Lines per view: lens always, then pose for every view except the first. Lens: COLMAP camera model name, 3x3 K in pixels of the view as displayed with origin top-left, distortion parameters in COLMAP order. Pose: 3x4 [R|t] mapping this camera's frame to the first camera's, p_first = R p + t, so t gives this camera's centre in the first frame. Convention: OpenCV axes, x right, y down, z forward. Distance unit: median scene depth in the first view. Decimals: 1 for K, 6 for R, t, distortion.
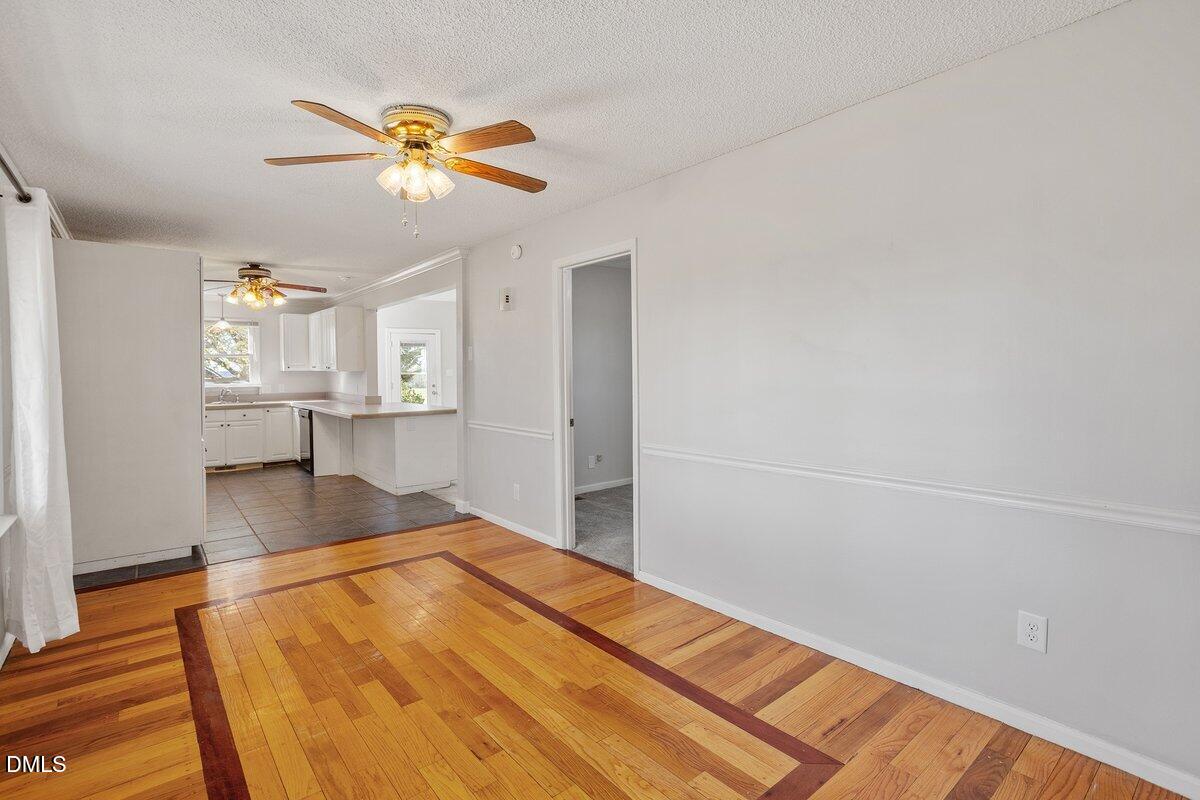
lens RADIAL K [[583.5, 0, 600.5], [0, 583.5, 368.4], [0, 0, 1]] dist [-0.046672, 0.027326]
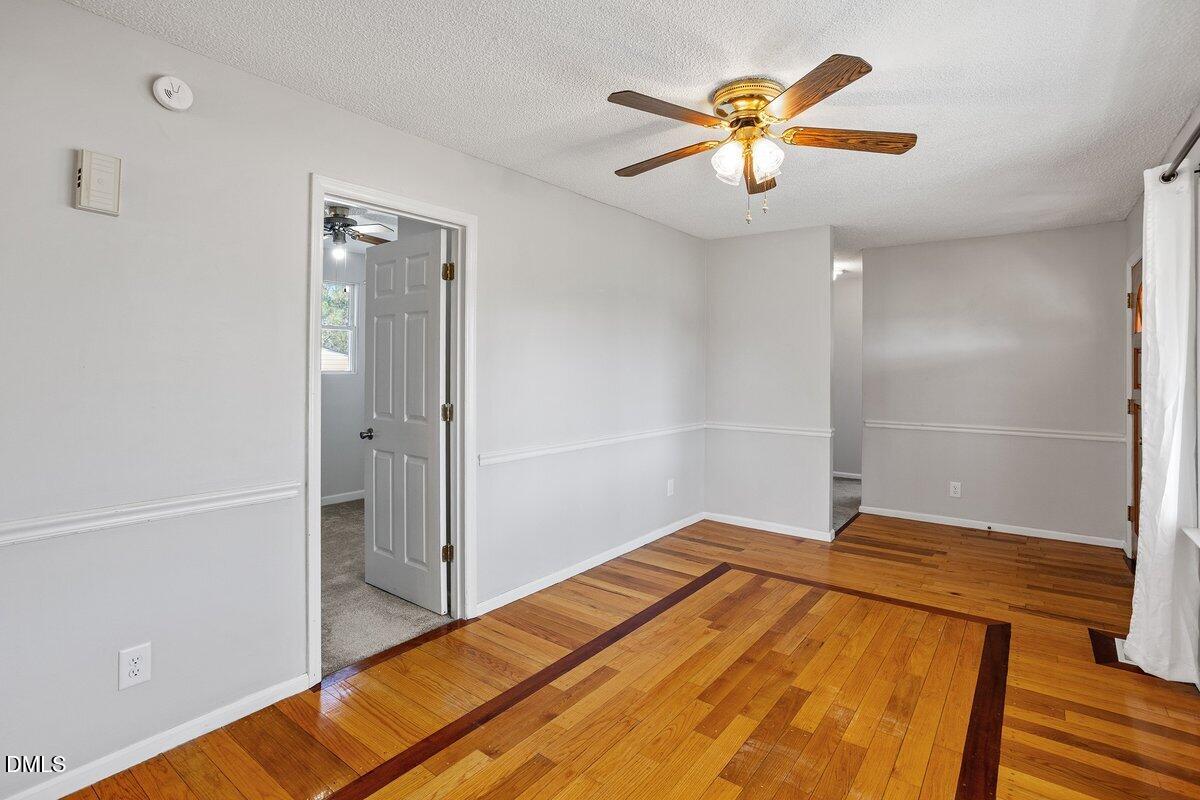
lens RADIAL K [[583.5, 0, 600.5], [0, 583.5, 368.4], [0, 0, 1]] dist [-0.046672, 0.027326]
pose [[-0.232724, 0.014397, 0.972436, -0.898383], [-0.002905, 0.999876, -0.015498, 0.013353], [-0.972538, -0.006432, -0.232653, 1.136091]]
